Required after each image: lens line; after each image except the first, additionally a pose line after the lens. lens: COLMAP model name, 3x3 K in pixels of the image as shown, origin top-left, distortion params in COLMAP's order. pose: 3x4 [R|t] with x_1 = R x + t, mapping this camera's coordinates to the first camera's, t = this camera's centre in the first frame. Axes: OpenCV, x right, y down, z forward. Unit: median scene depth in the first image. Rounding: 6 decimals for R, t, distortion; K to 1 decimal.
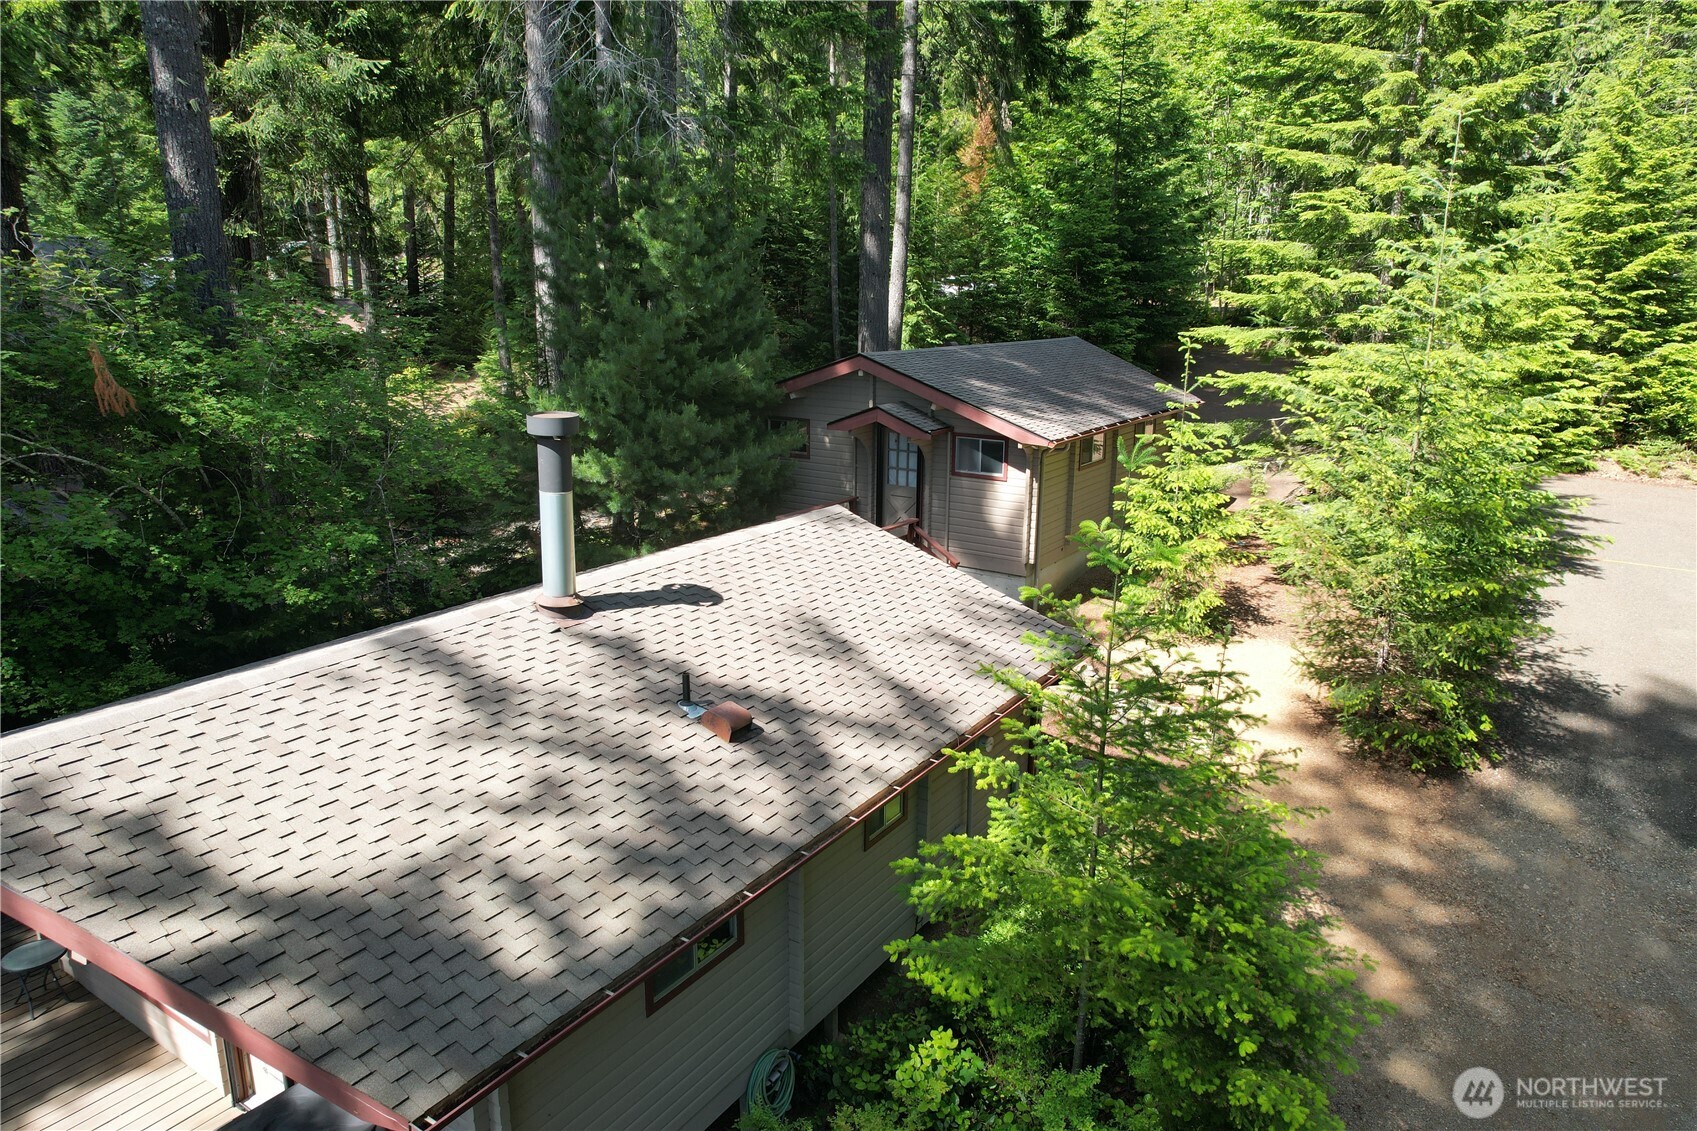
lens RADIAL K [[1077.8, 0, 853.1], [0, 1077.8, 573.1], [0, 0, 1]] dist [-0.071491, 0.061555]
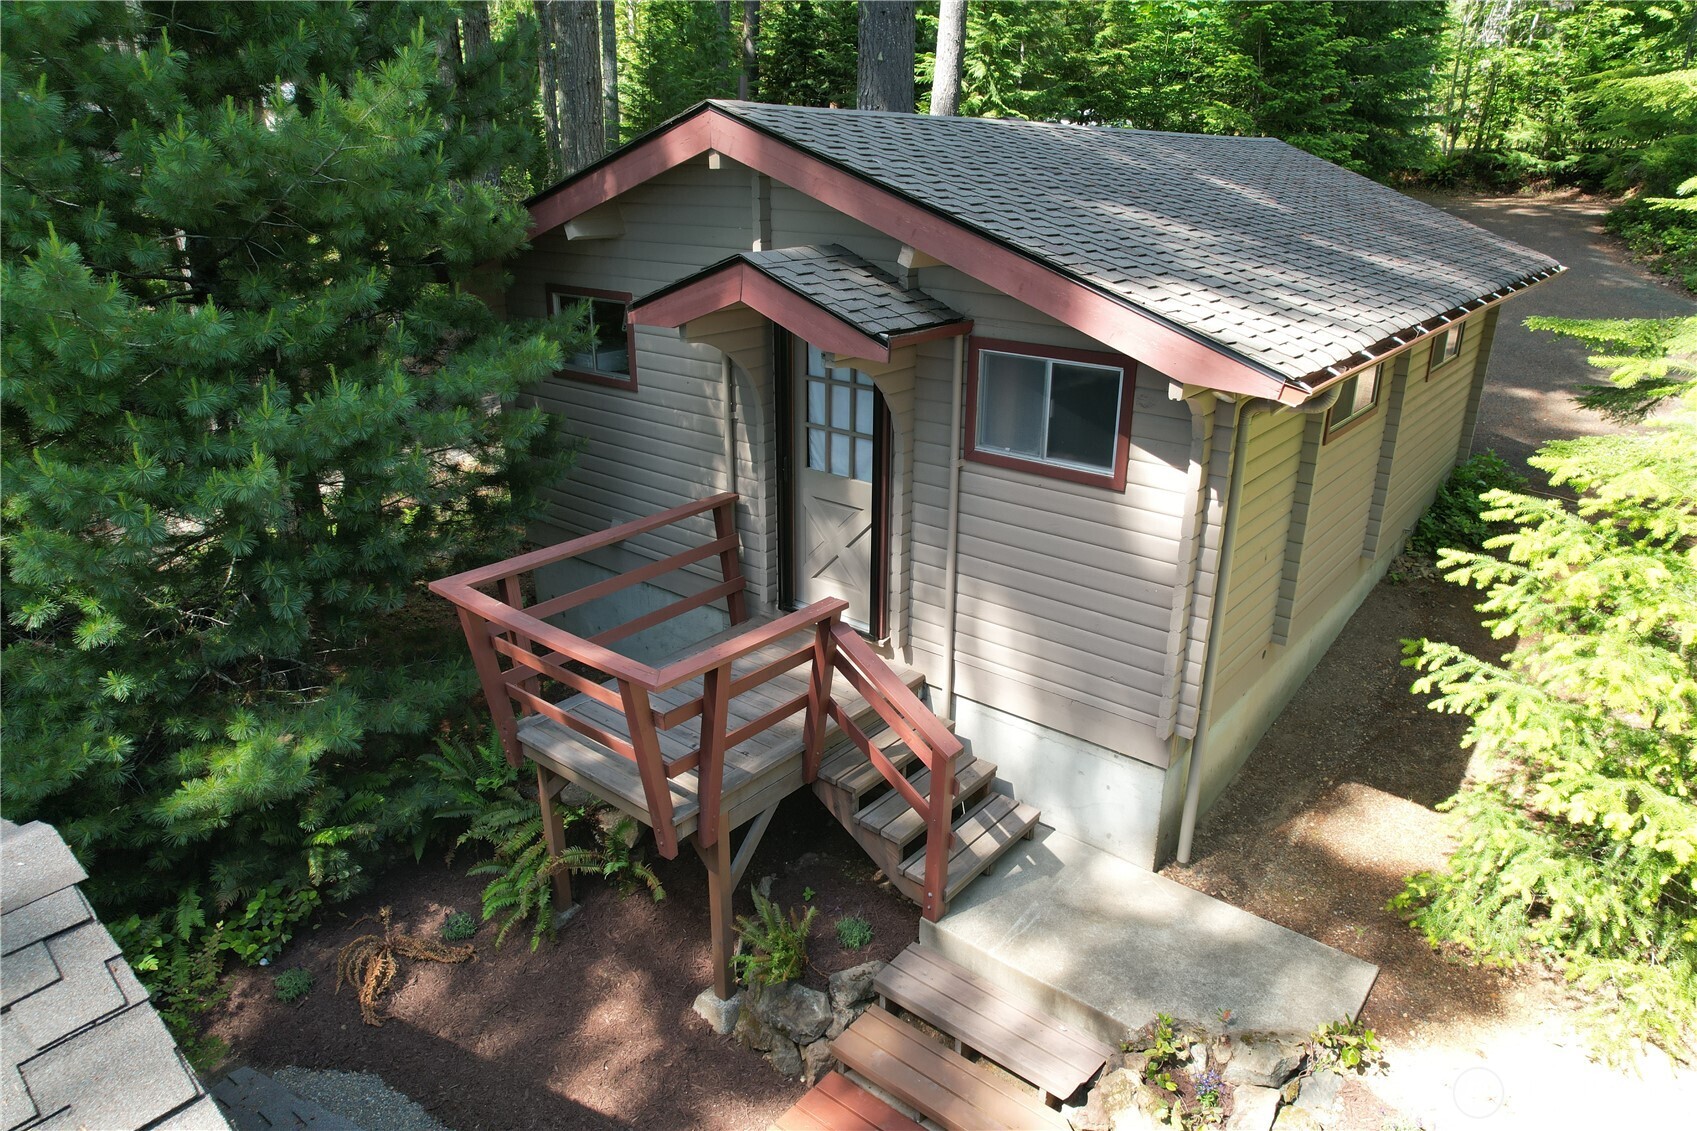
lens RADIAL K [[1077.8, 0, 853.1], [0, 1077.8, 573.1], [0, 0, 1]] dist [-0.071491, 0.061555]
pose [[0.995049, 0.034371, -0.093252, 0.092830], [-0.023405, 0.992946, 0.116237, -0.098096], [0.096589, -0.113479, 0.988834, 0.673671]]
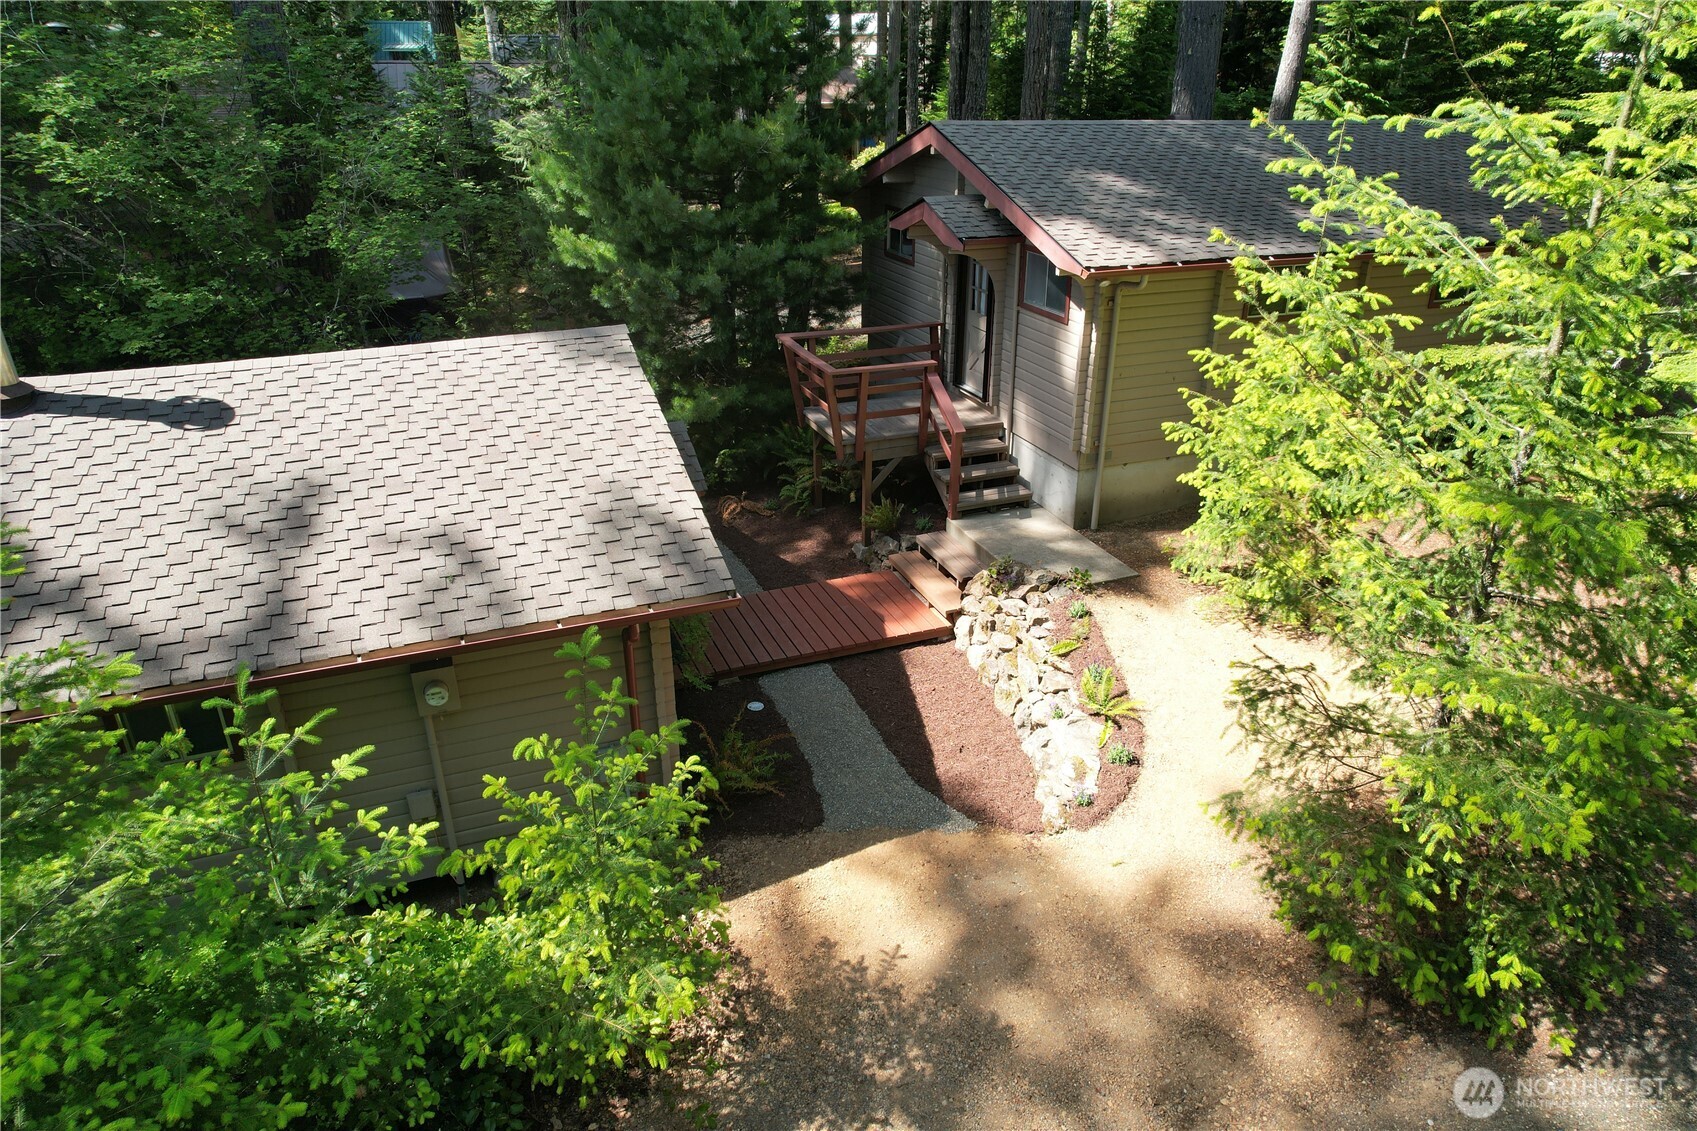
lens RADIAL K [[1047.5, 0, 851.4], [0, 1047.5, 535.5], [0, 0, 1]] dist [0.051344, 0.000227]
pose [[0.828307, 0.228105, -0.511738, 0.403717], [-0.141836, 0.968989, 0.202344, -0.072385], [0.542024, -0.095020, 0.834974, 0.366653]]
